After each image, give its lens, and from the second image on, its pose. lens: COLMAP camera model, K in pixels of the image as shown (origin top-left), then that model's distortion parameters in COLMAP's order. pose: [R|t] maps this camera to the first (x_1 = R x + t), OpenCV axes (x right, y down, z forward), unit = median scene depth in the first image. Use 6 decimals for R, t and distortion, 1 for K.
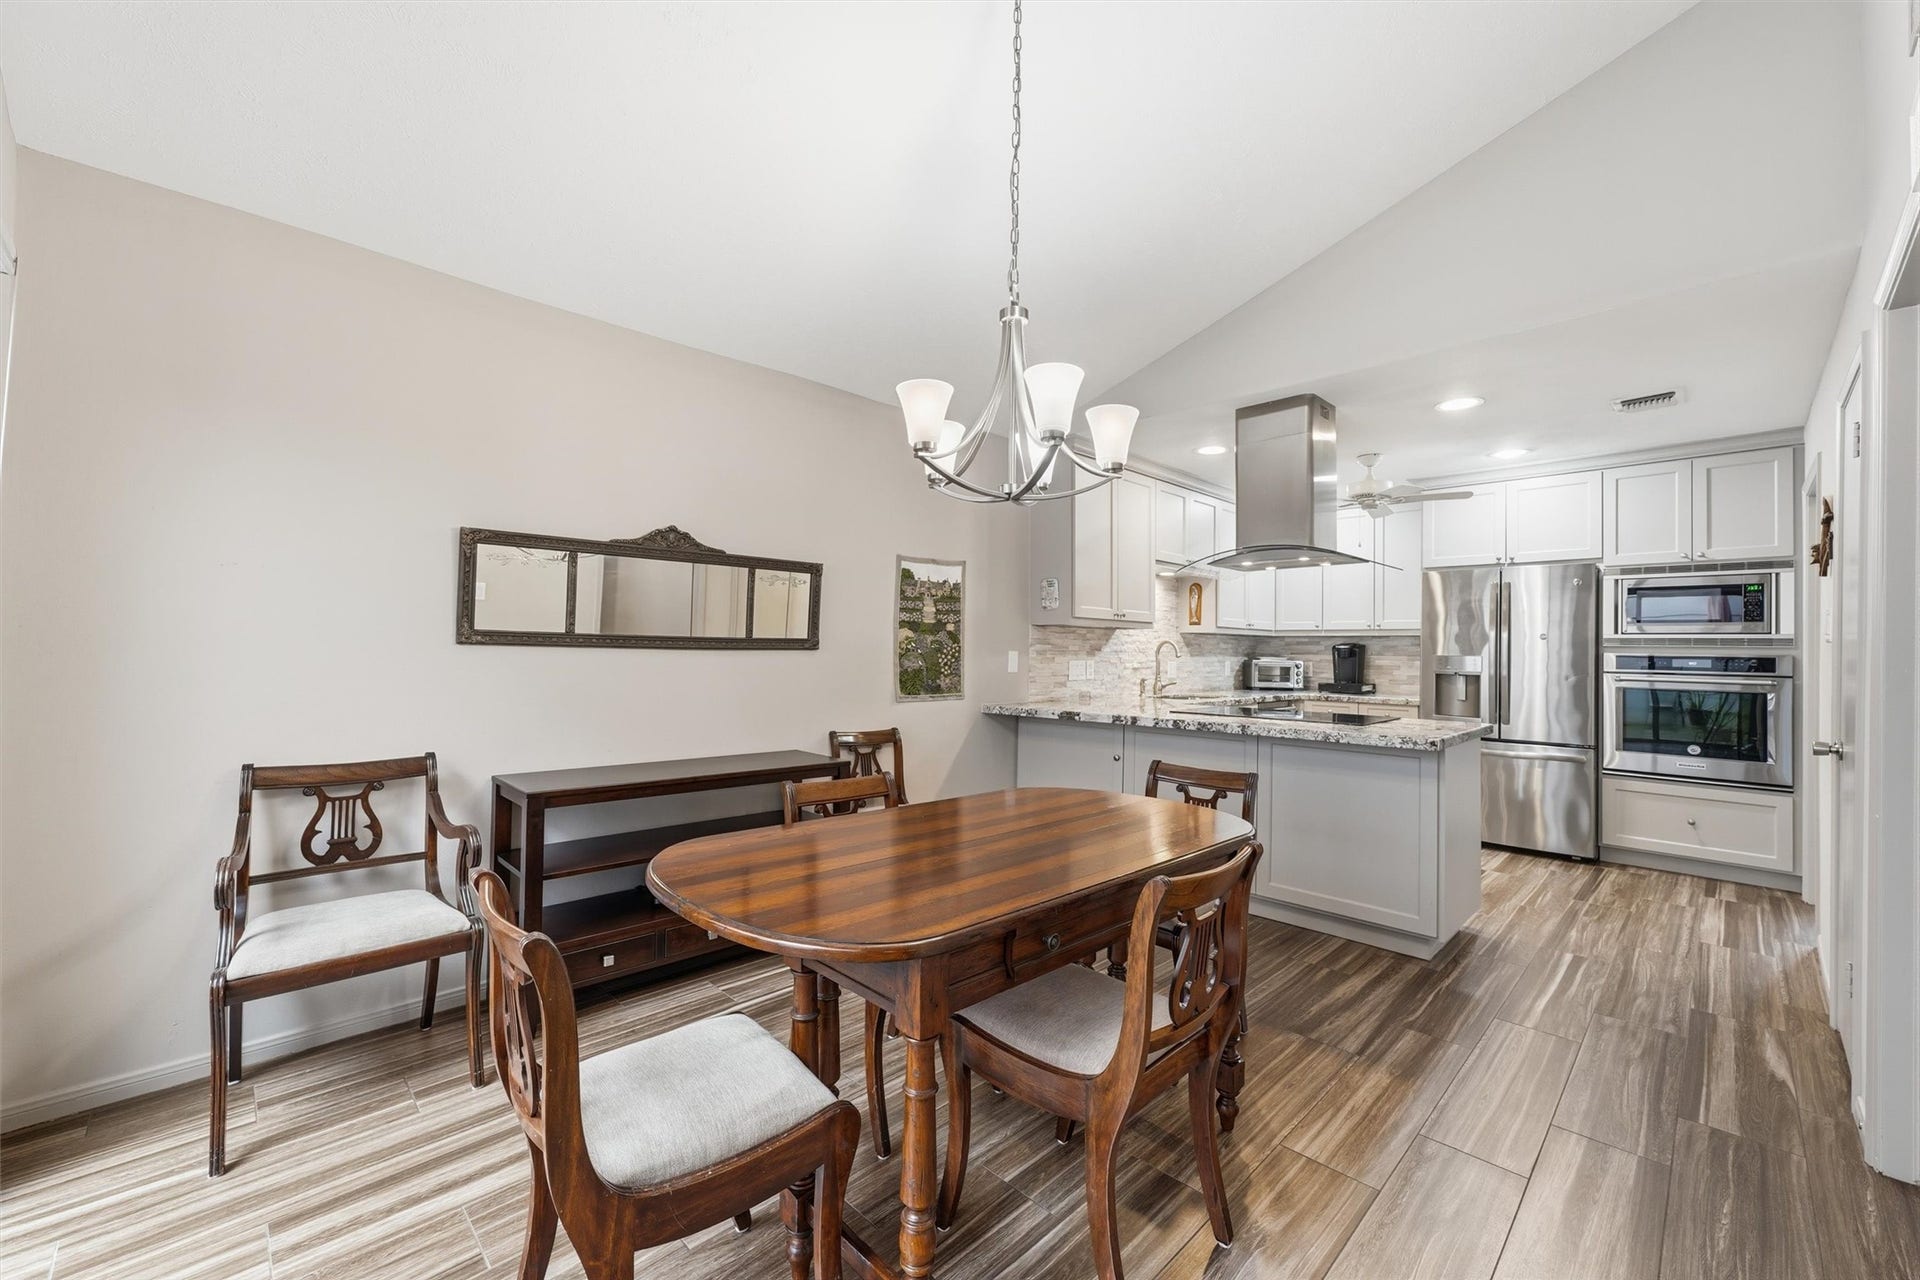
lens RADIAL K [[751.0, 0, 956.3], [0, 751.0, 642.6], [0, 0, 1]] dist [0.003529, 0.000681]
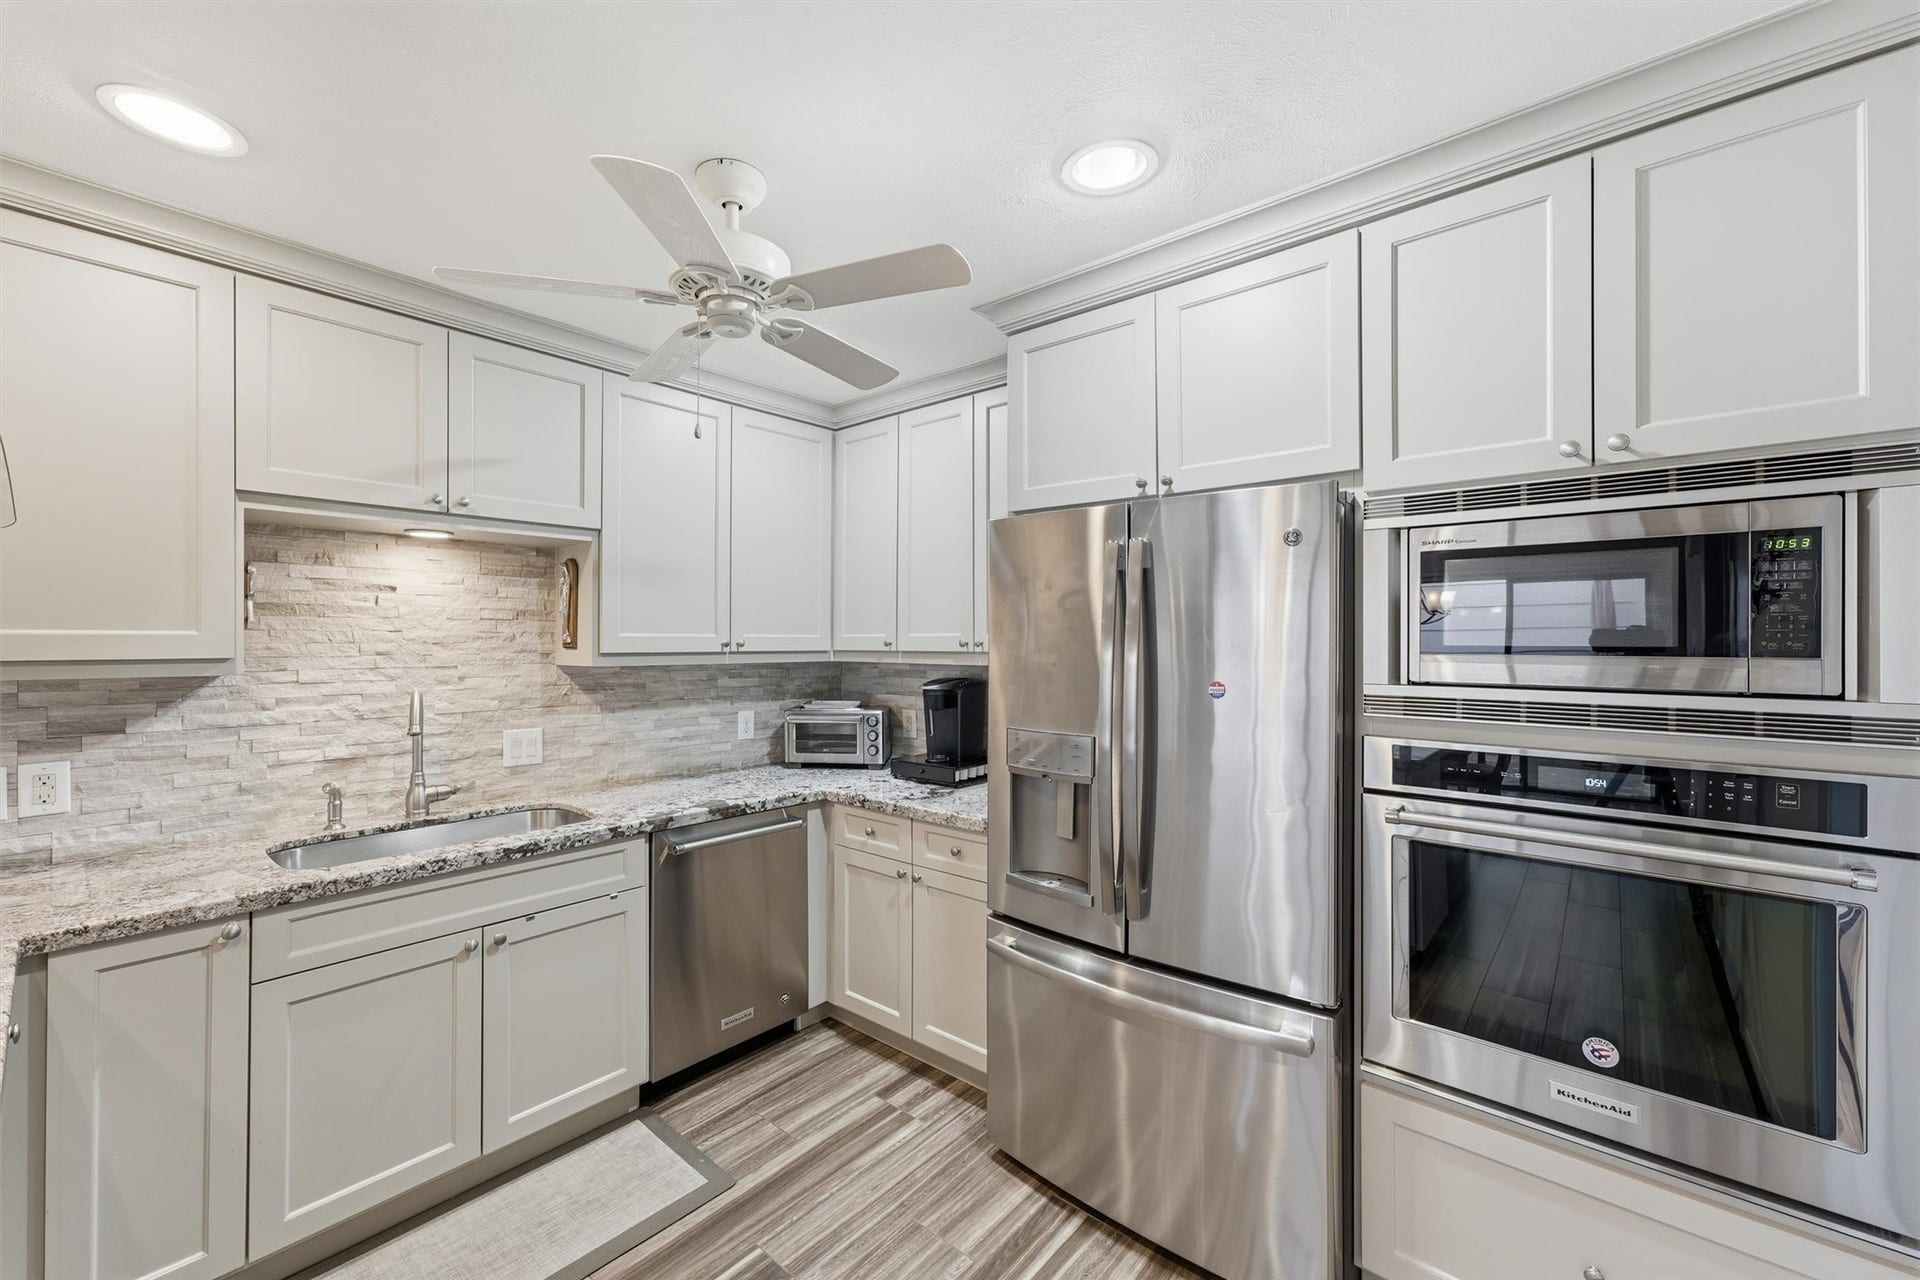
lens RADIAL K [[751.0, 0, 972.8], [0, 751.0, 639.9], [0, 0, 1]] dist [0.003529, 0.000681]
pose [[0.995270, -0.013074, 0.096264, 0.679823], [0.011923, 0.999851, 0.012522, -0.040482], [-0.096413, -0.011315, 0.995277, 0.704104]]
